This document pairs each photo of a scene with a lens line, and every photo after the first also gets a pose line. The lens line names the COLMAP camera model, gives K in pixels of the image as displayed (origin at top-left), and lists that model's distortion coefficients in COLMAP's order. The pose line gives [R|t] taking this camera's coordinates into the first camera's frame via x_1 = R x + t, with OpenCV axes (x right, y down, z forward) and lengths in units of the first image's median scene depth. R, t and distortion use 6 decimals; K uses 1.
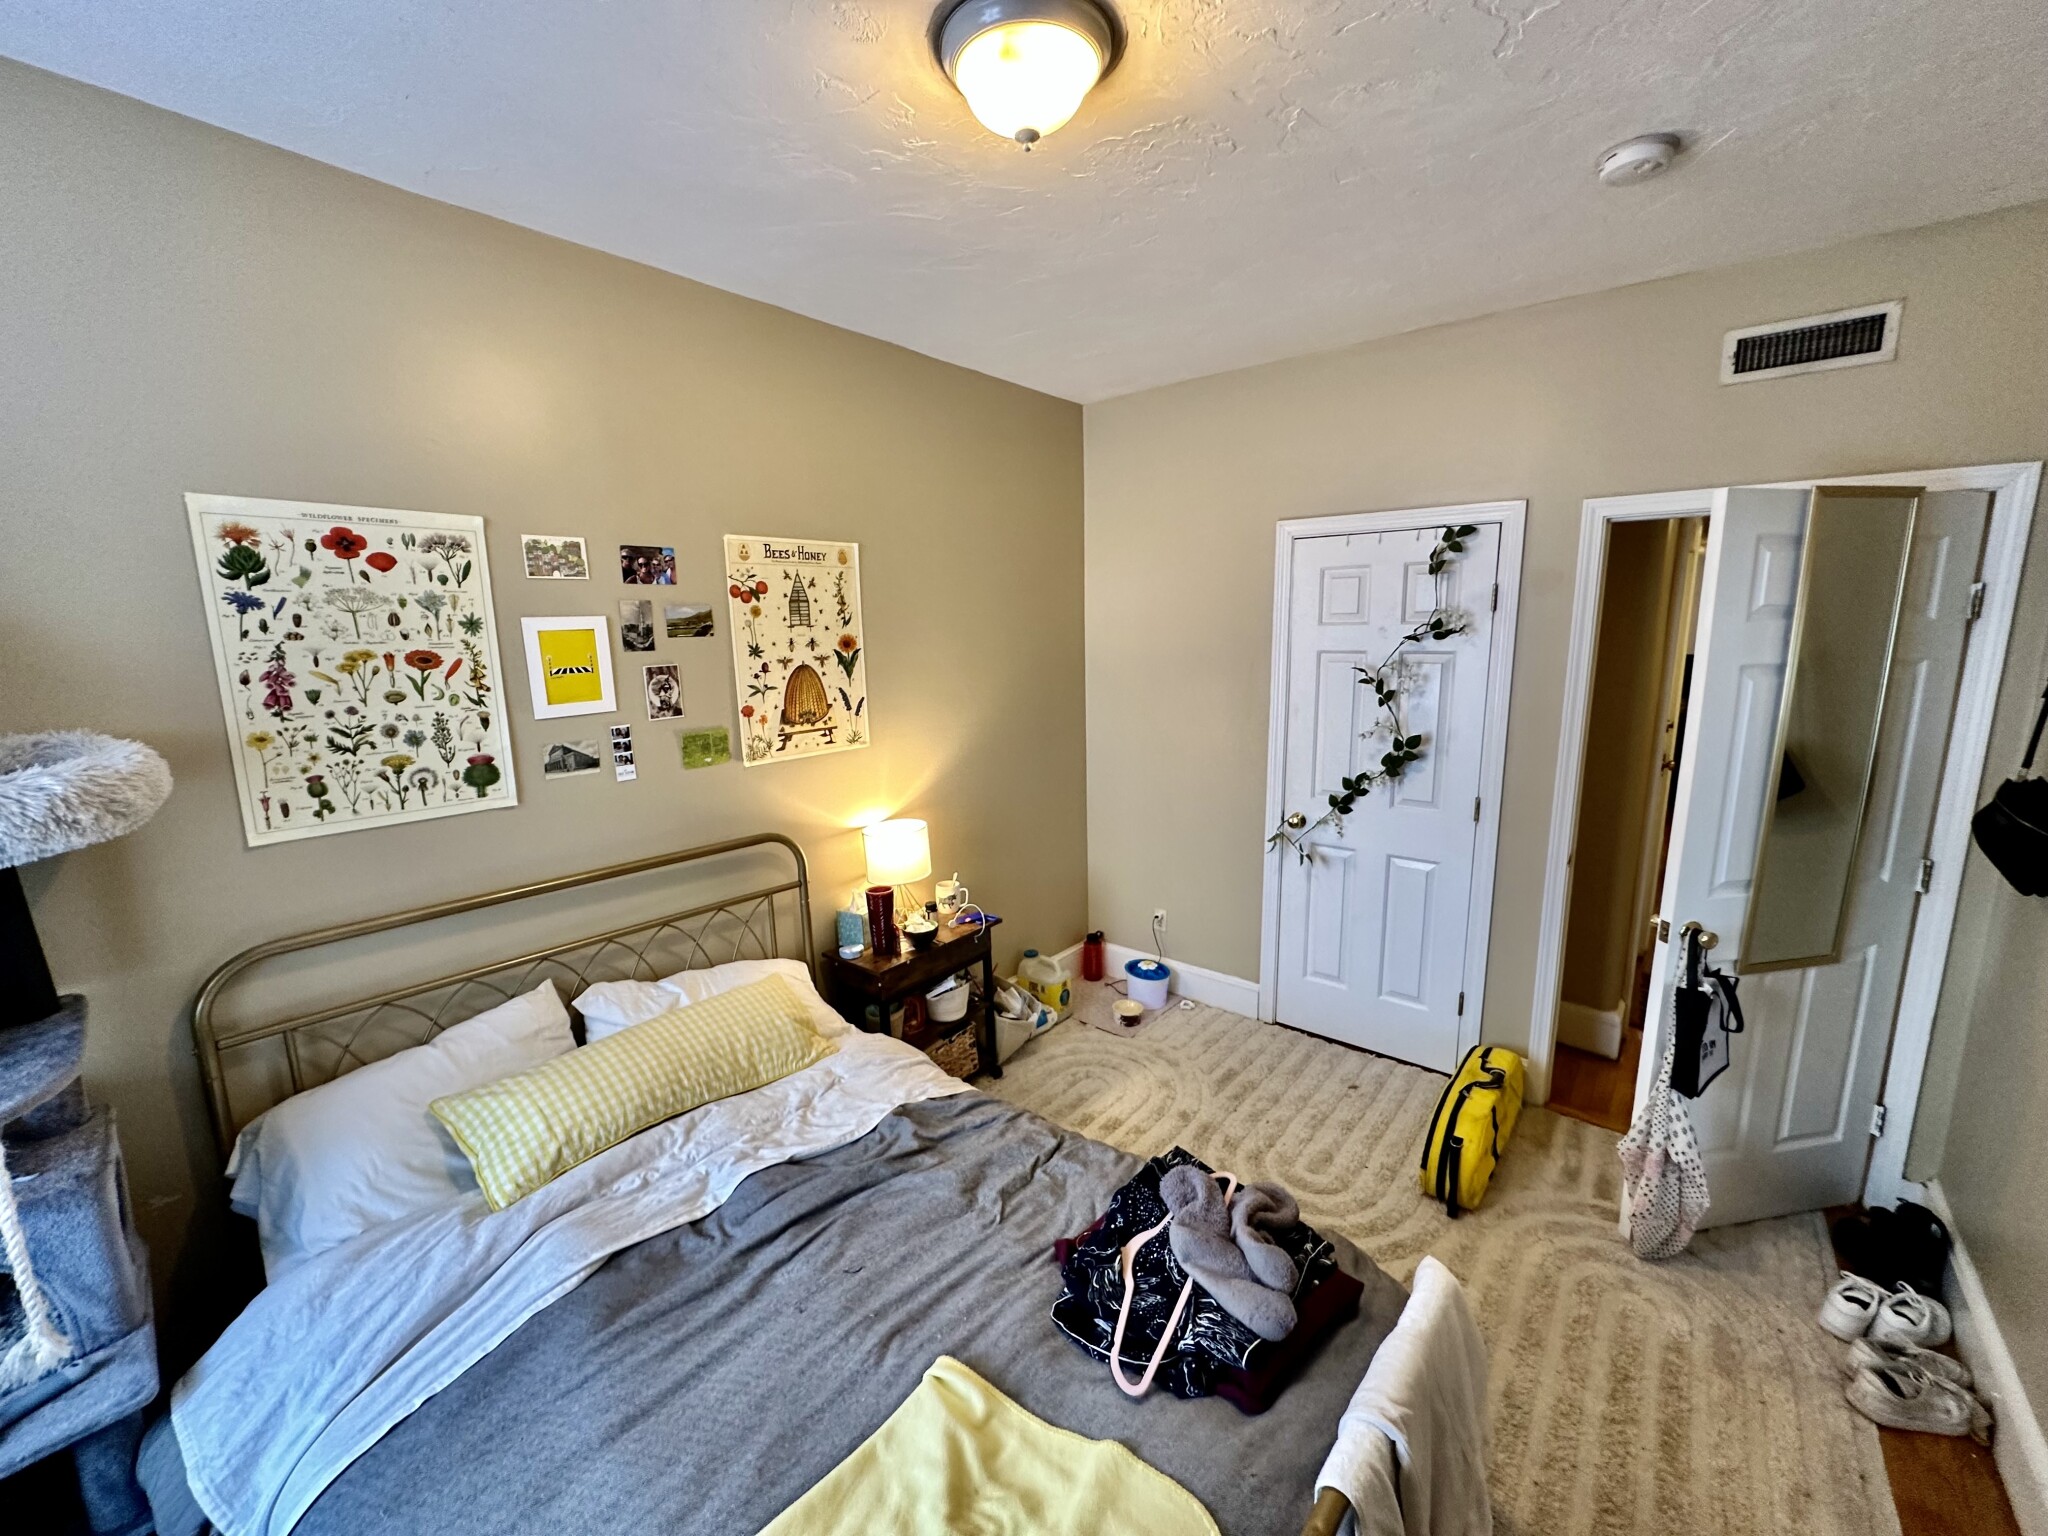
lens RADIAL K [[813.9, 0, 1022.2], [0, 813.9, 764.8], [0, 0, 1]] dist [-0.002224, 0.000777]
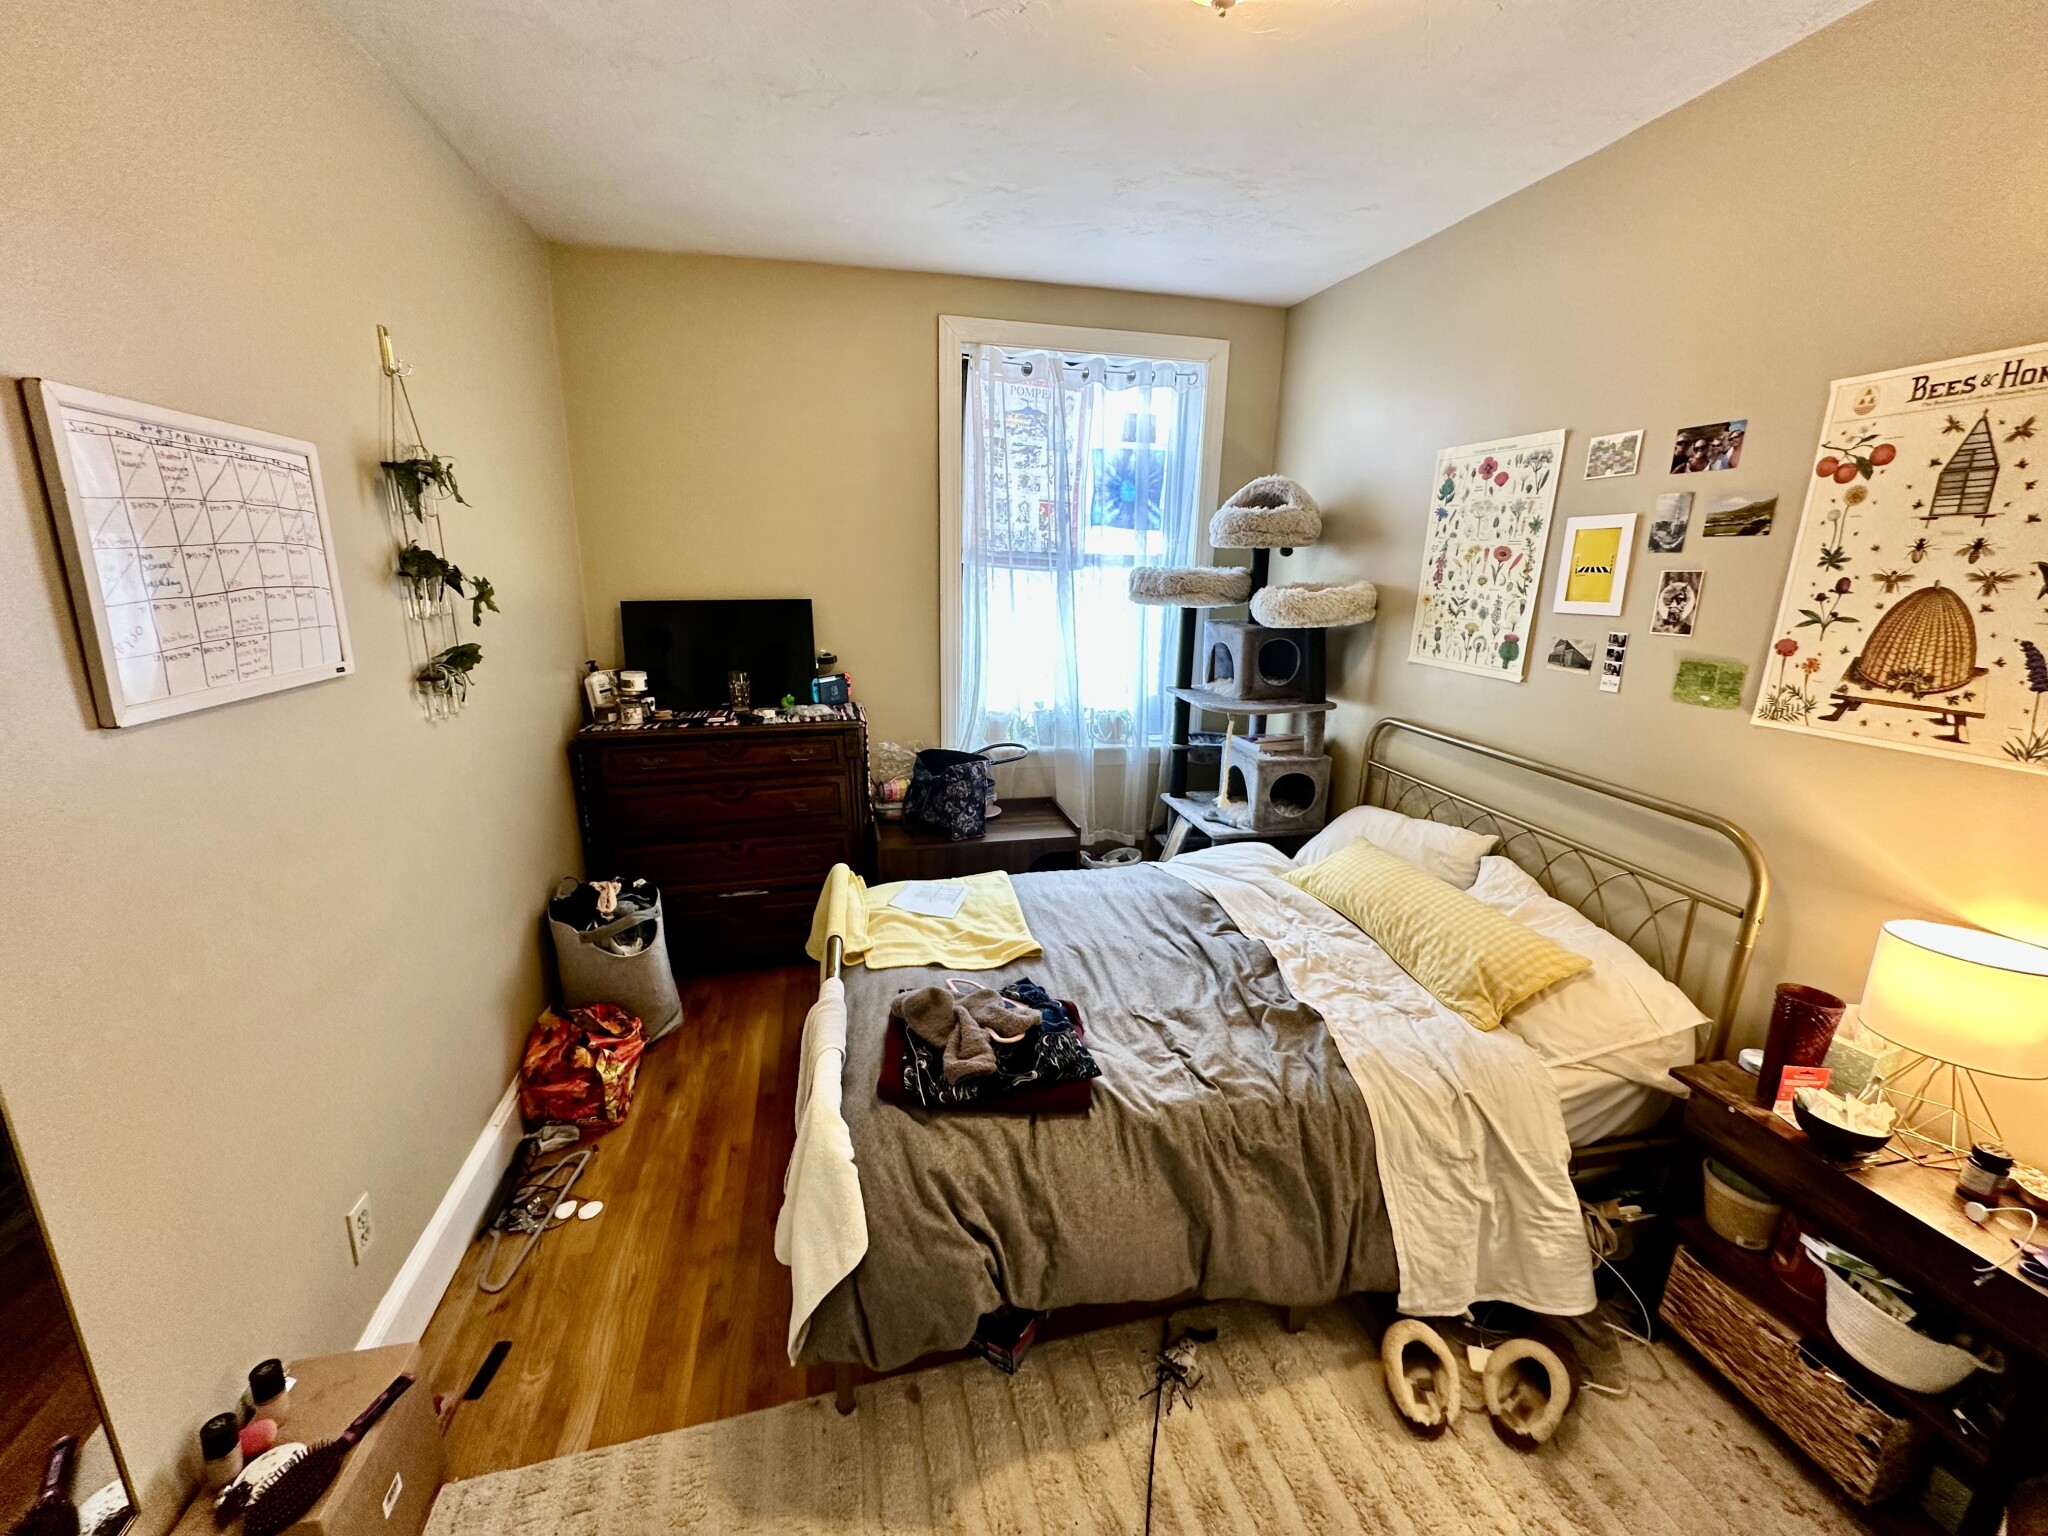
lens RADIAL K [[813.9, 0, 1022.2], [0, 813.9, 765.6], [0, 0, 1]] dist [-0.002224, 0.000777]
pose [[-0.604089, 0.203321, -0.770544, 0.676588], [-0.142194, 0.923889, 0.355260, -0.141331], [0.784129, 0.324175, -0.529200, 1.000711]]
